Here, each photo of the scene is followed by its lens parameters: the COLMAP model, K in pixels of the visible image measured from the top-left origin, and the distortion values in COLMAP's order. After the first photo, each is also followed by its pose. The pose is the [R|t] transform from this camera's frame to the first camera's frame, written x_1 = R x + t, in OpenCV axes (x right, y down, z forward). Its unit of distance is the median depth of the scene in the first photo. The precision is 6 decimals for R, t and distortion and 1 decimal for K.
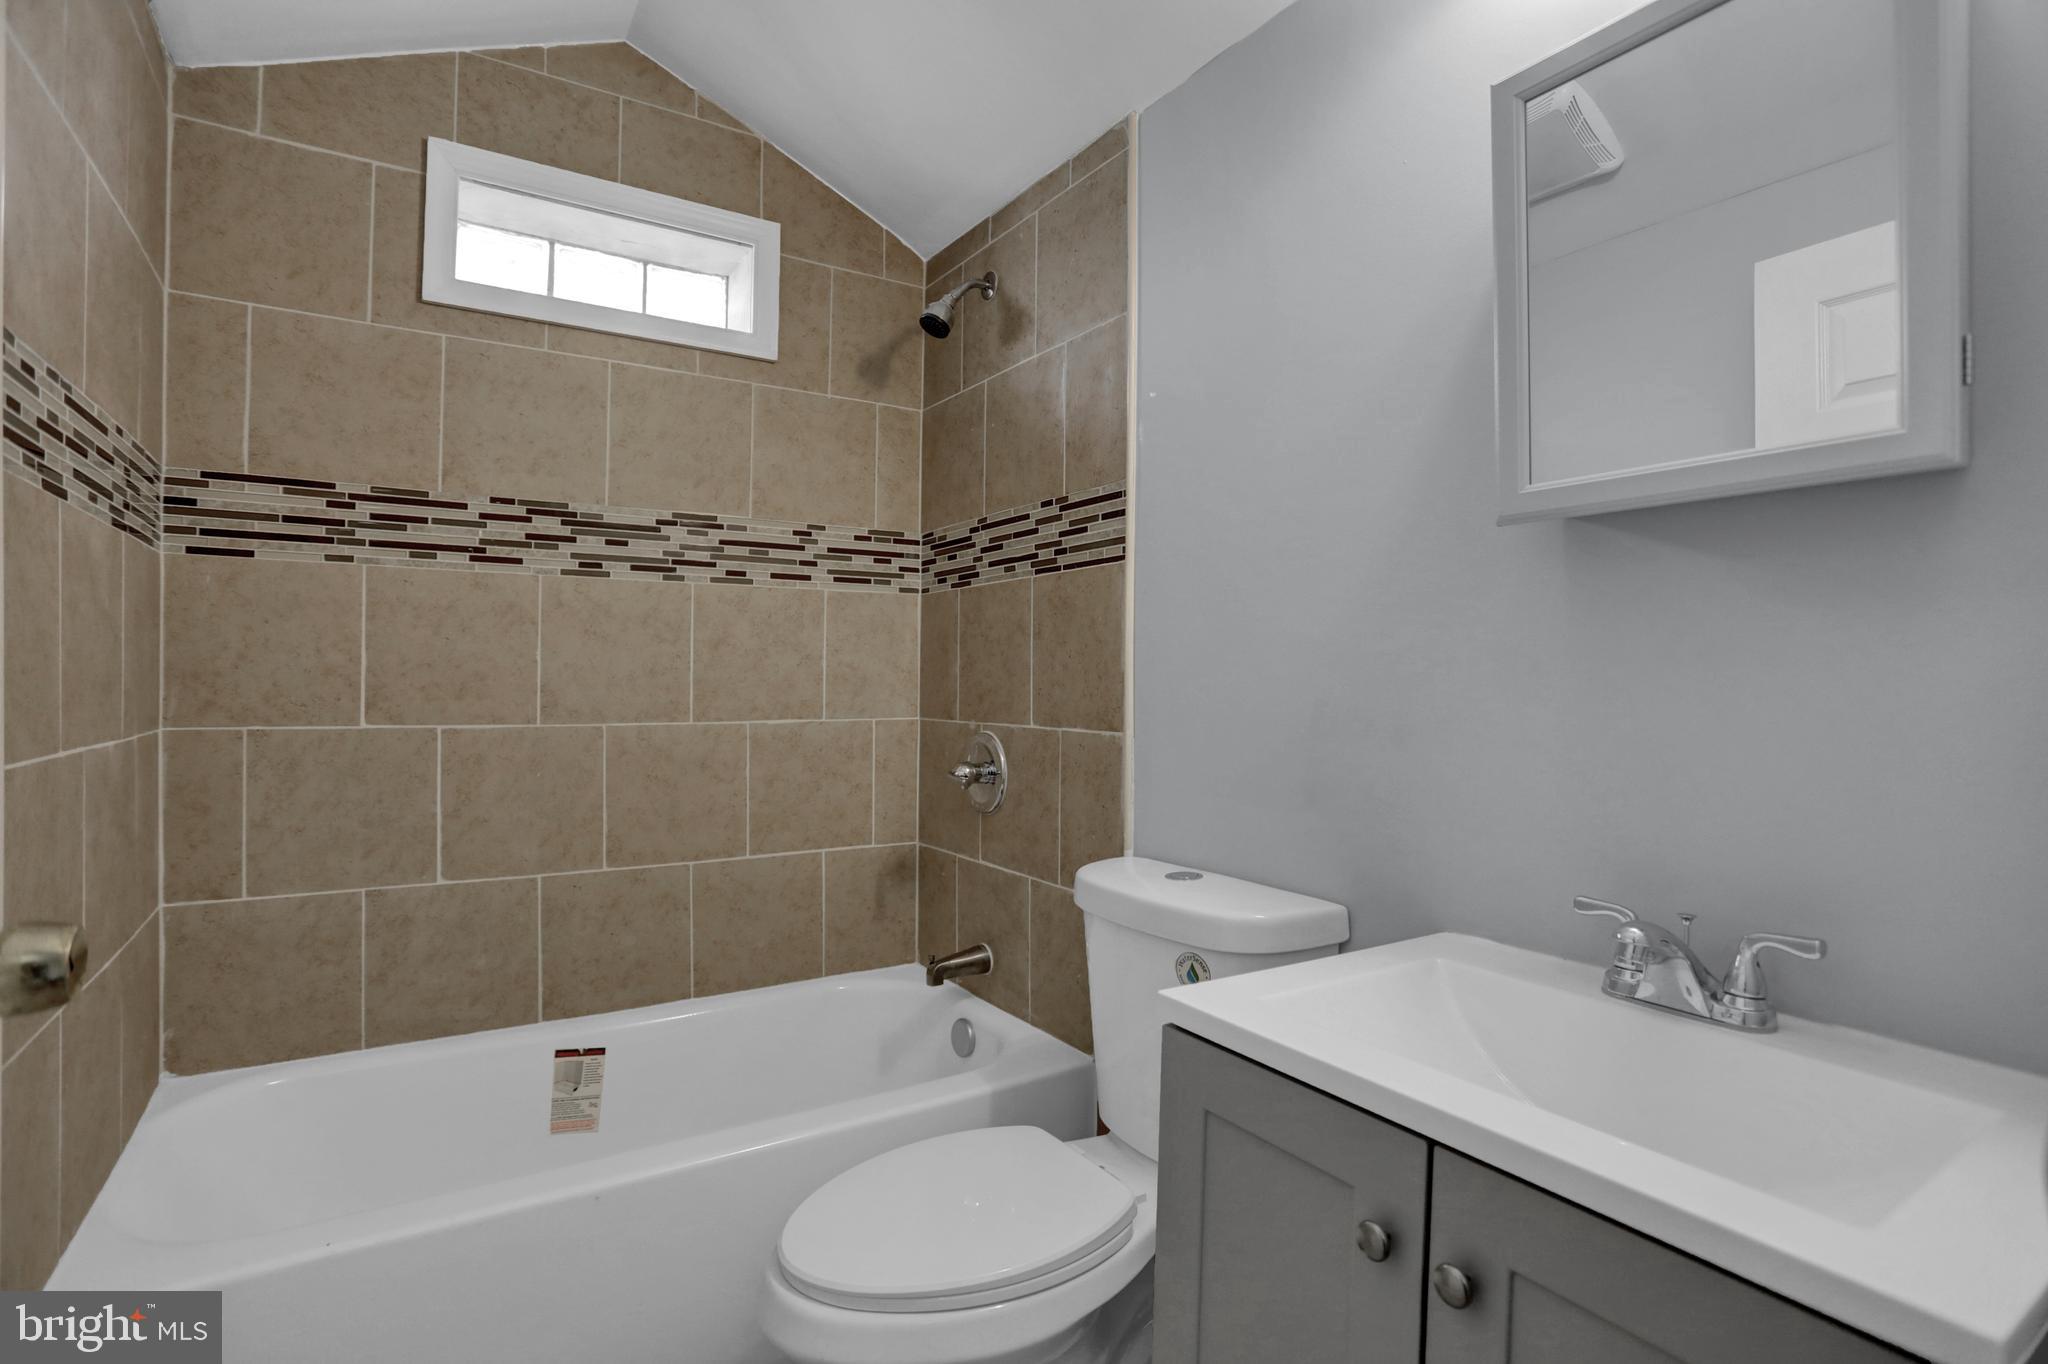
lens RADIAL K [[983.8, 0, 1028.5], [0, 983.8, 681.8], [0, 0, 1]] dist [-0.049337, 0.020145]
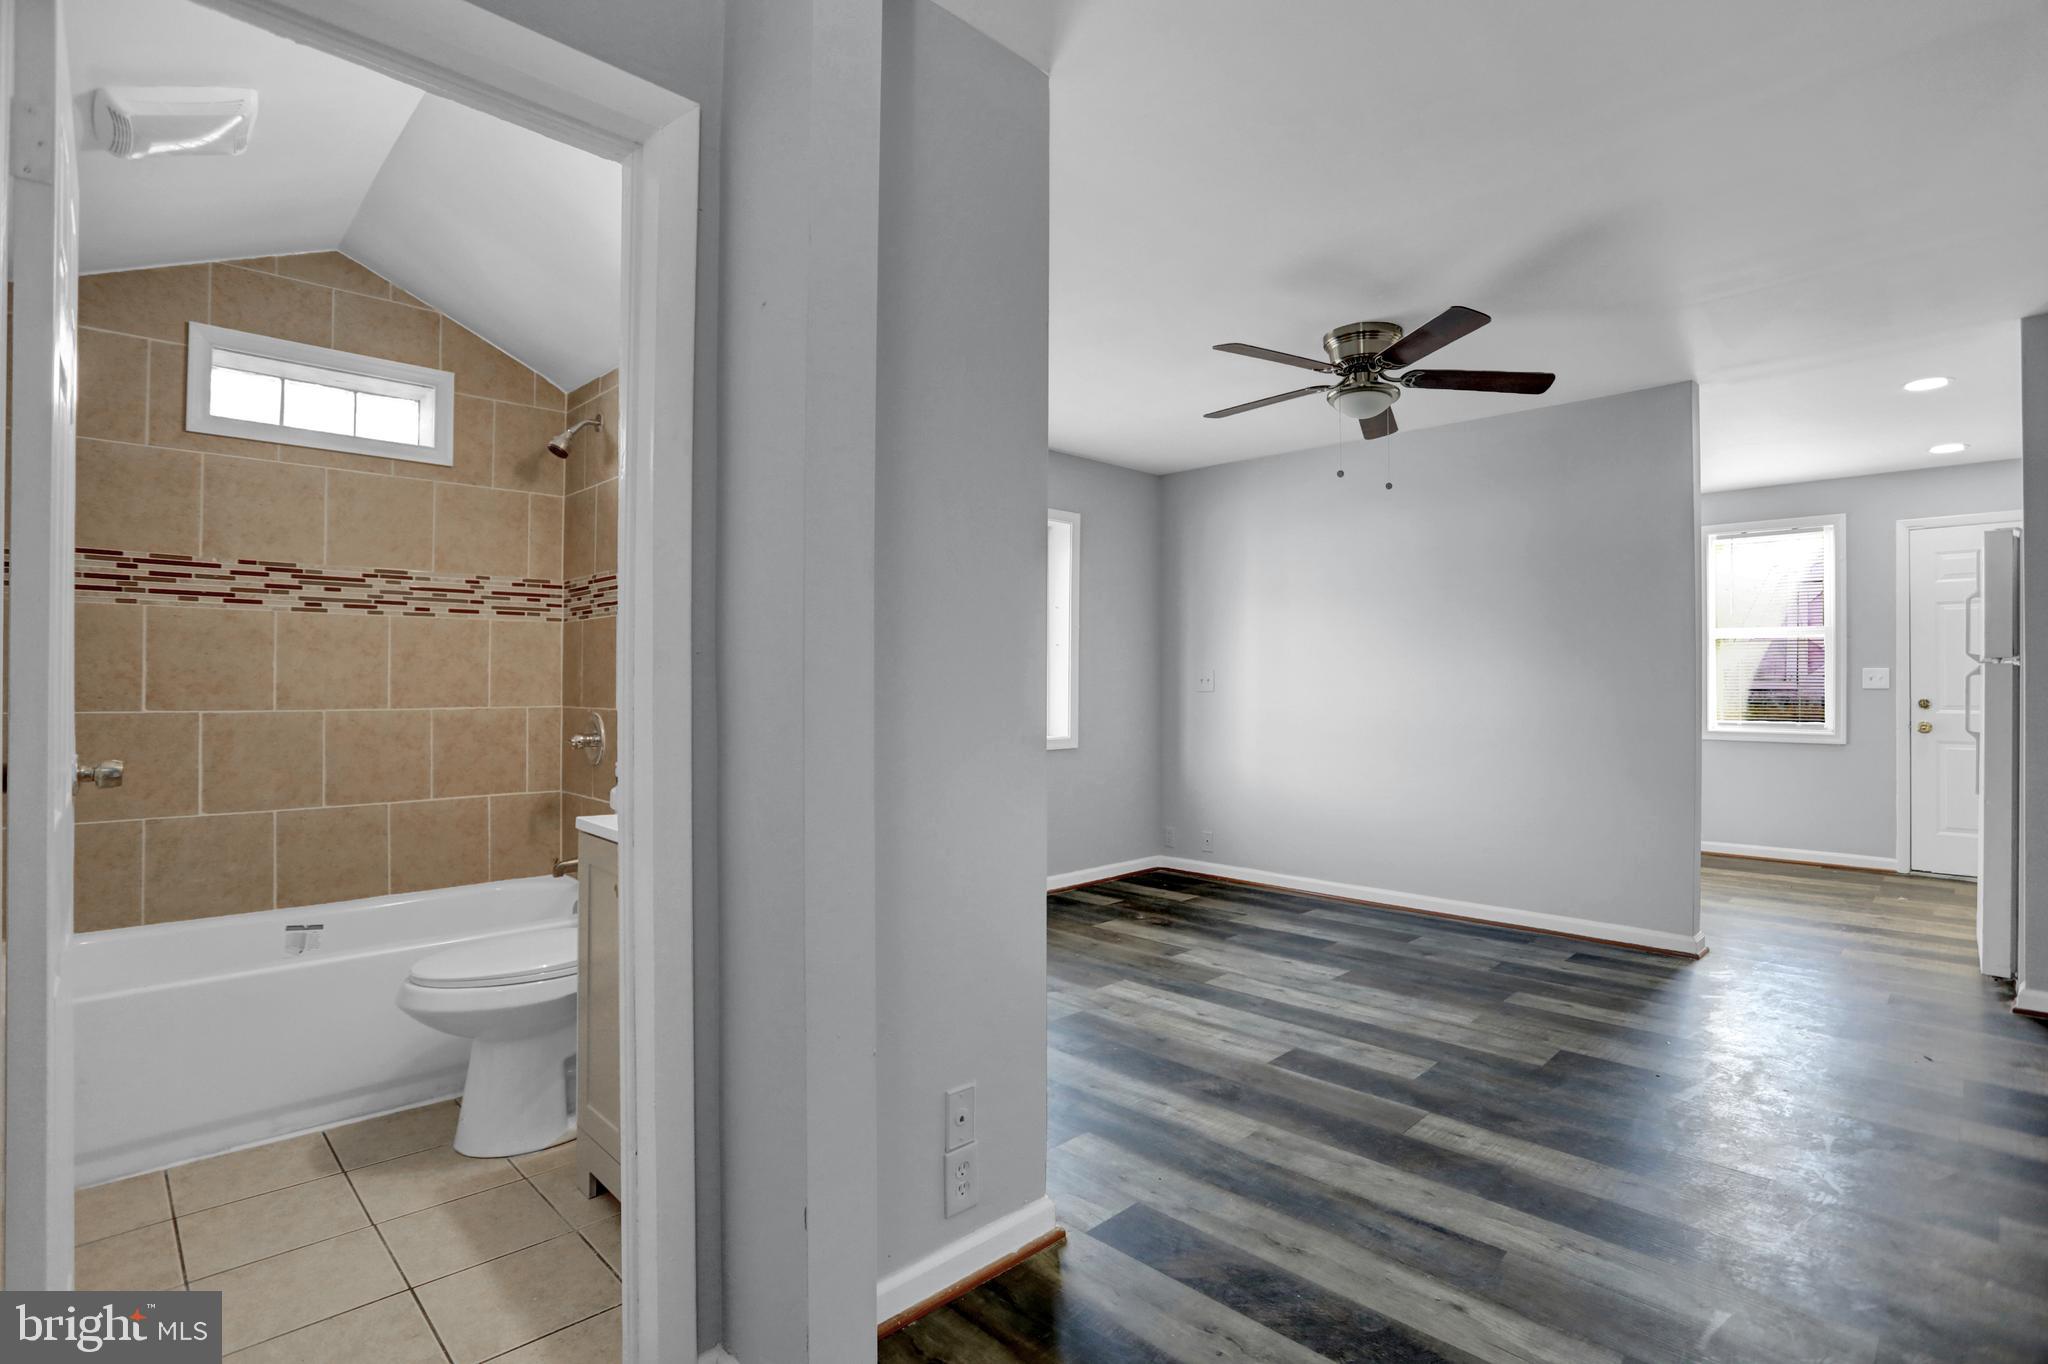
lens RADIAL K [[983.8, 0, 1029.5], [0, 983.8, 683.5], [0, 0, 1]] dist [-0.049337, 0.020145]
pose [[0.979232, -0.003478, 0.202711, 0.326125], [0.003757, 0.999992, -0.000989, 0.007885], [-0.202706, 0.001730, 0.979238, -0.667265]]
